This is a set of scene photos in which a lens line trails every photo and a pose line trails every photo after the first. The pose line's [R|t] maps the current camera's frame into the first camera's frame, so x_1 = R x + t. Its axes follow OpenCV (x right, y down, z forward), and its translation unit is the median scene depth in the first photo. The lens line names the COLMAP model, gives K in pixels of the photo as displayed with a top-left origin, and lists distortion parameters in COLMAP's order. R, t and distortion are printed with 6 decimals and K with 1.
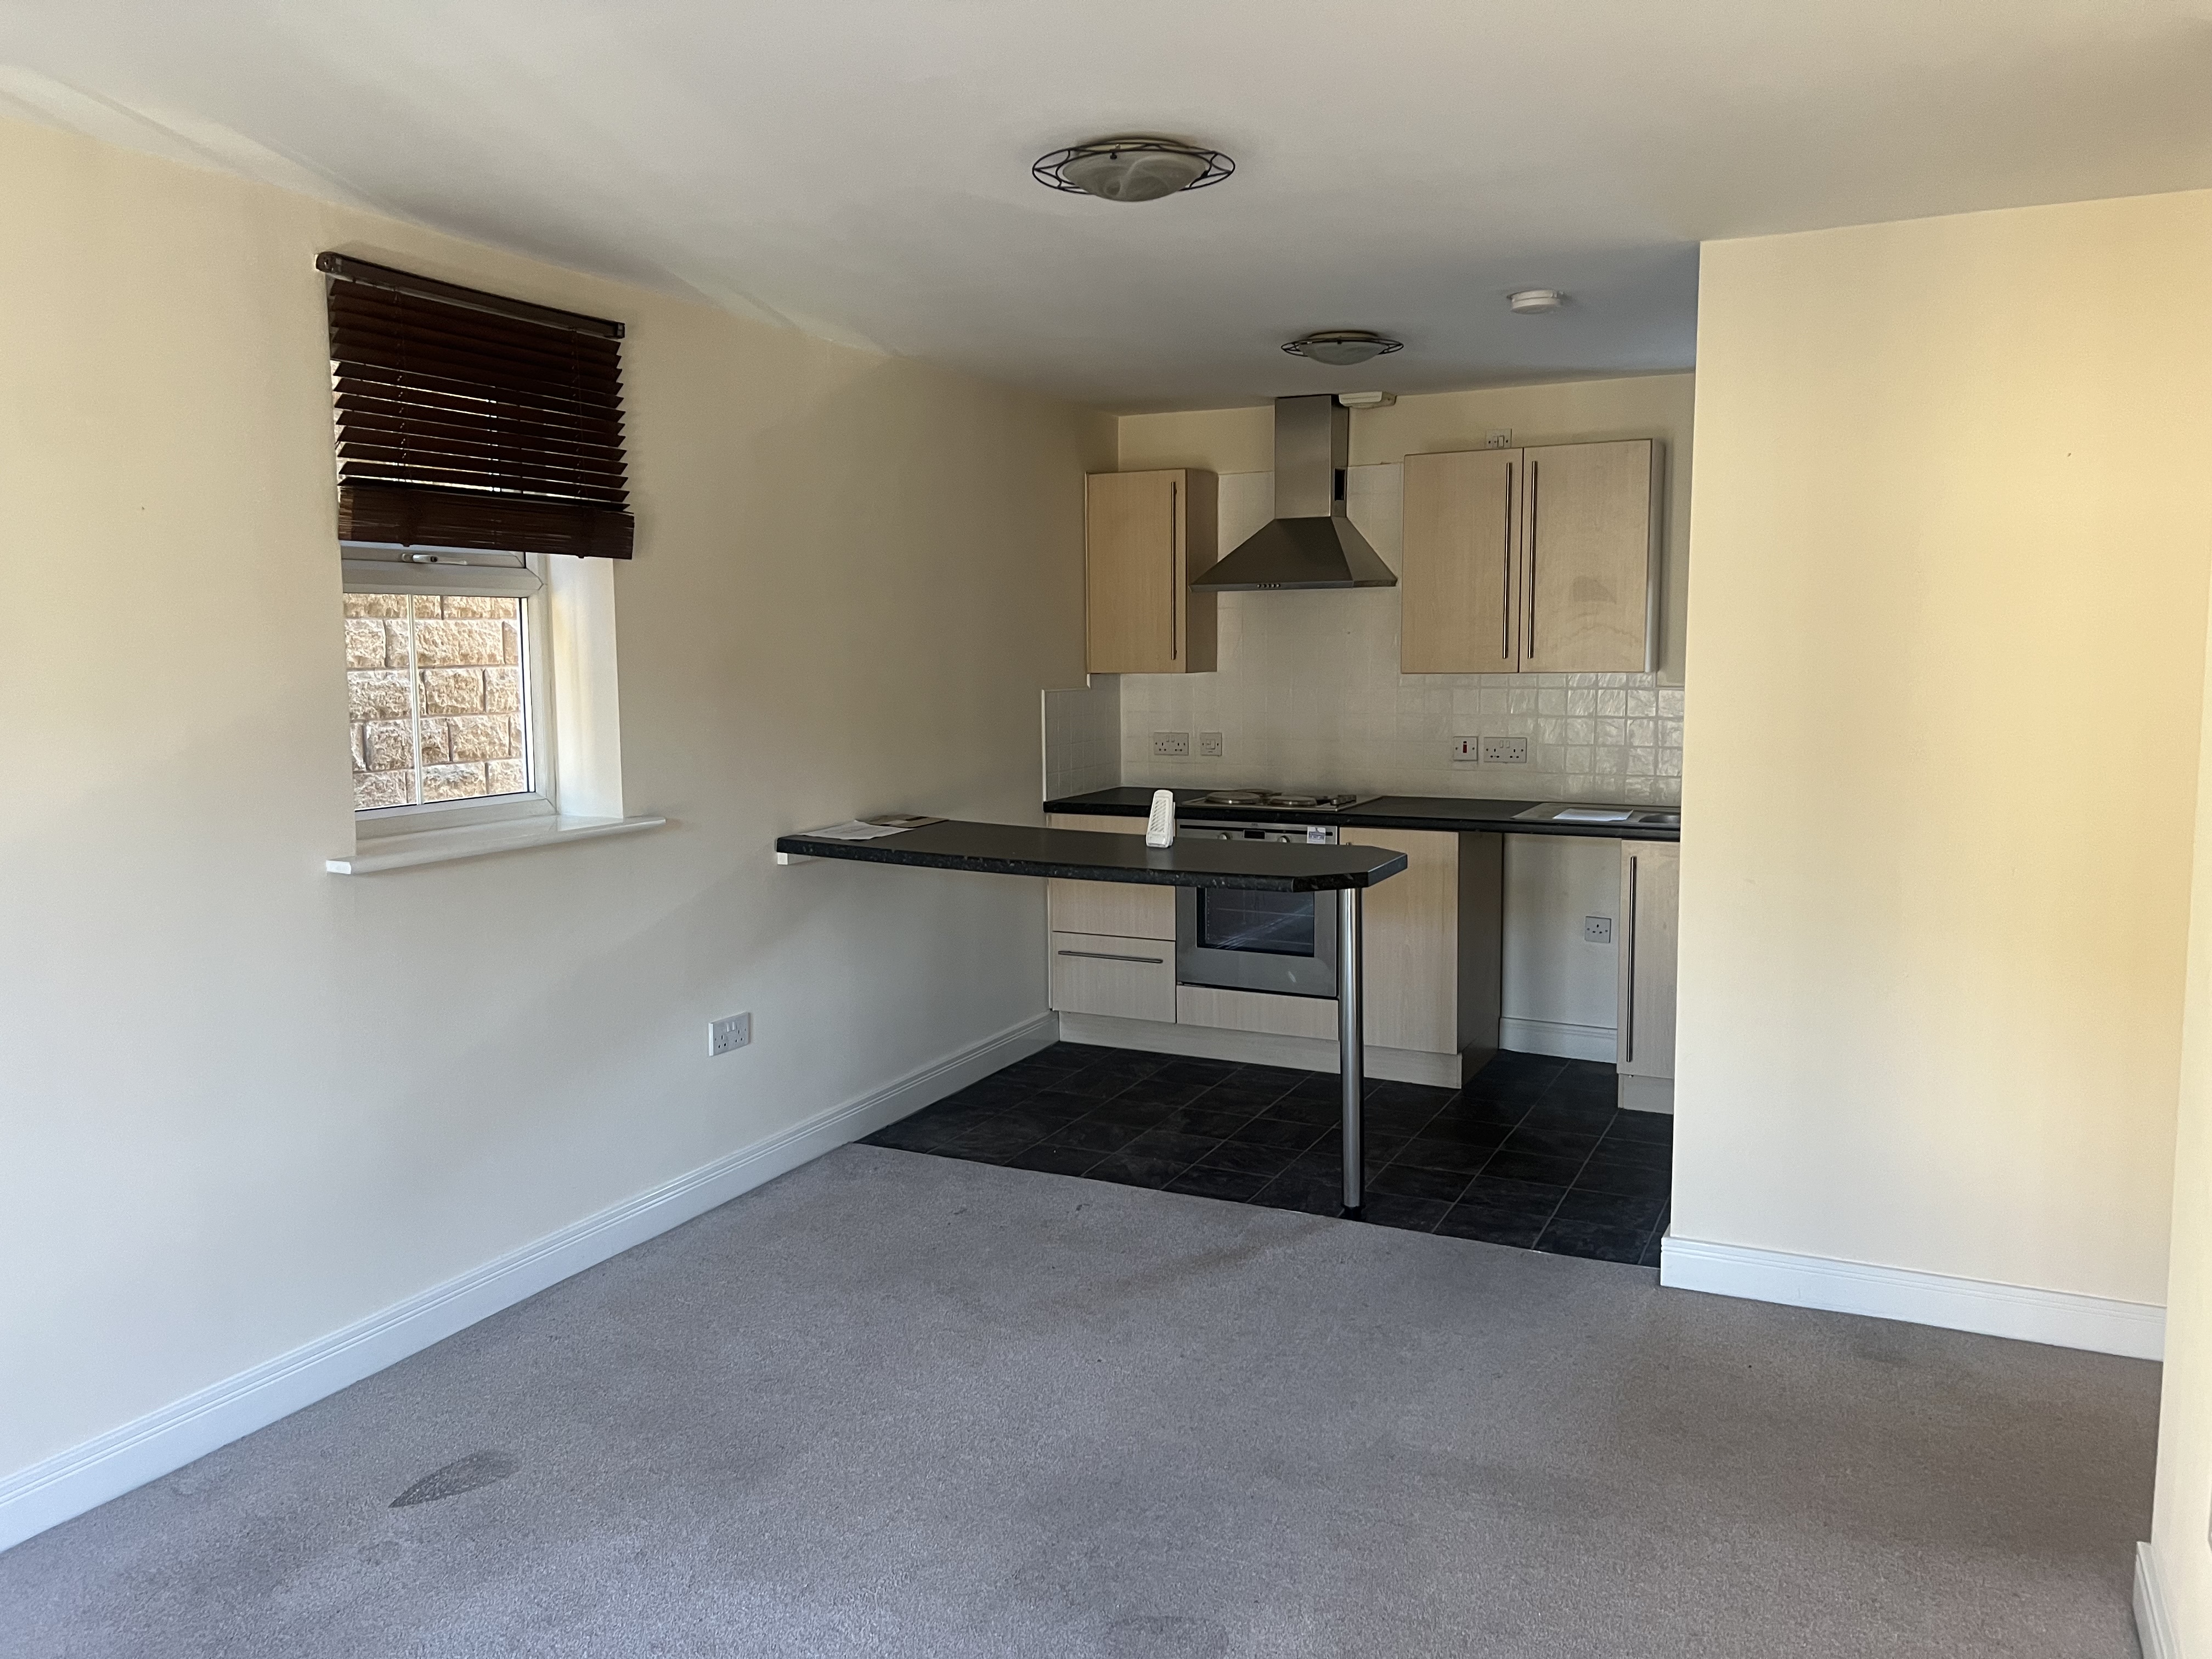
lens RADIAL K [[1699.1, 0, 1106.0], [0, 1699.1, 829.5], [0, 0, 1]] dist [0.148903, -0.212867]
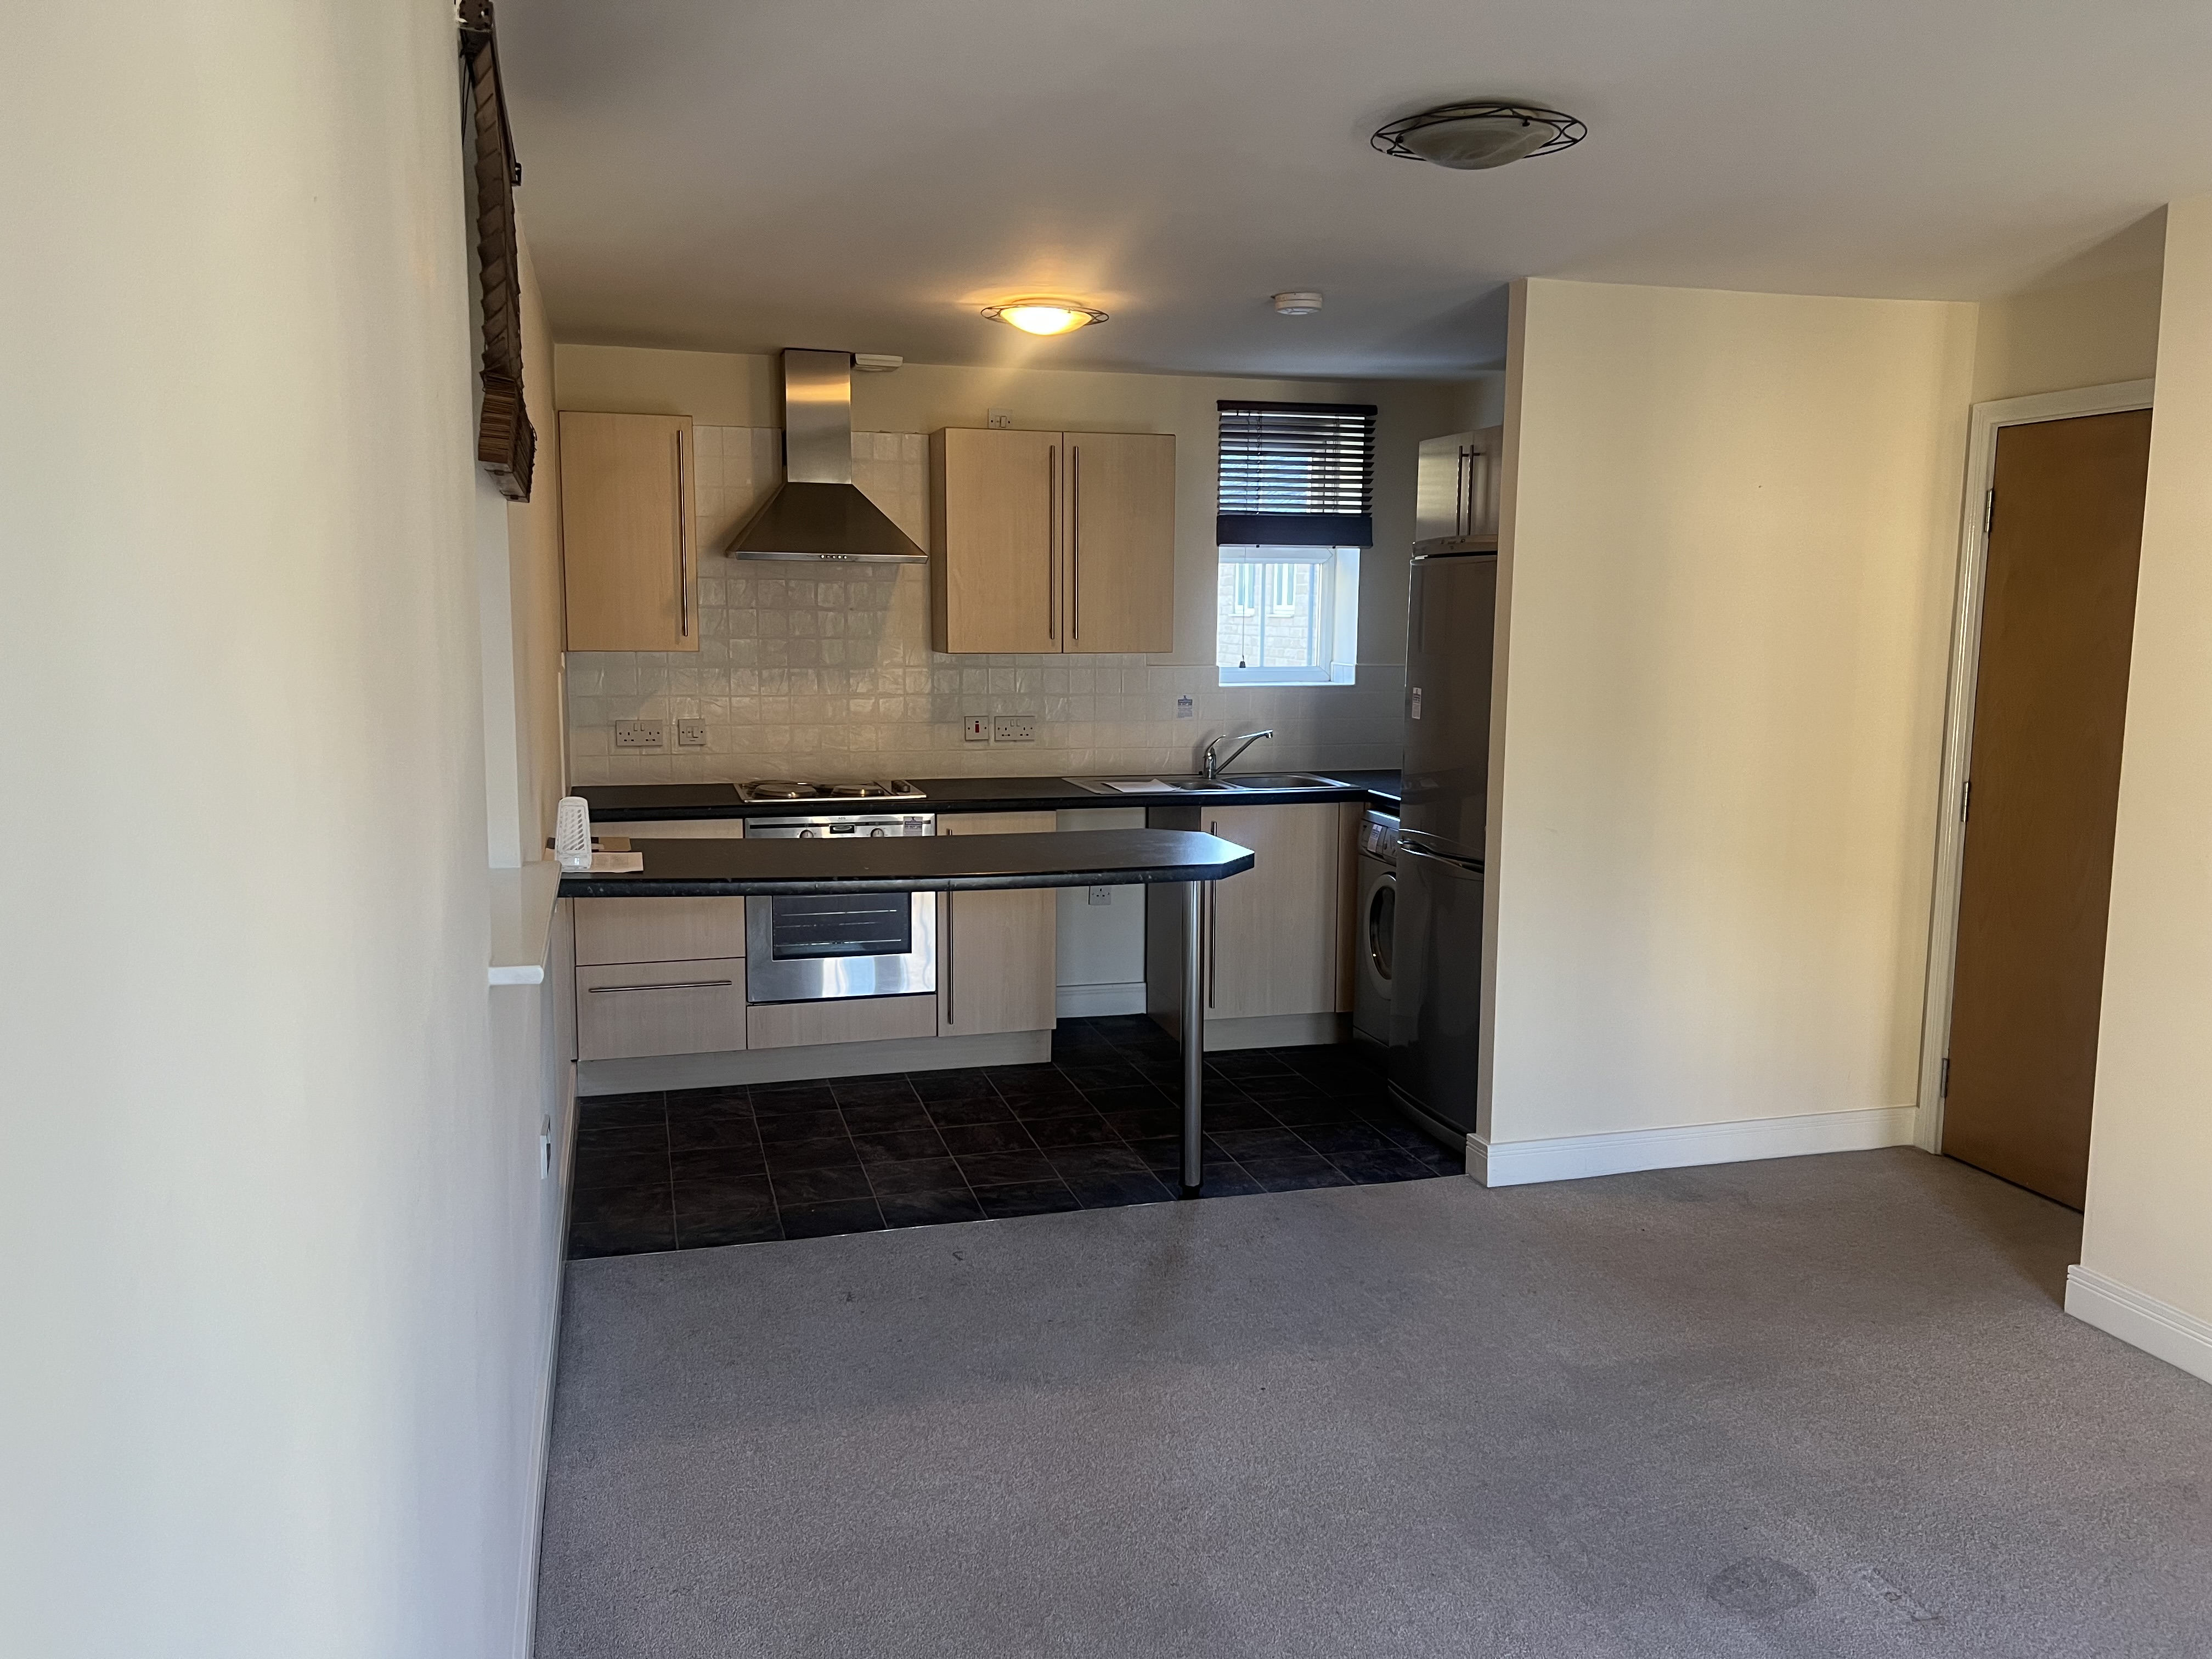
lens RADIAL K [[1684.4, 0, 1097.0], [0, 1684.4, 817.9], [0, 0, 1]] dist [0.150457, -0.270306]
pose [[0.739247, -0.072609, 0.669508, -0.464044], [0.068000, 0.997138, 0.033057, -0.026235], [-0.669992, 0.021089, 0.742069, 0.252477]]
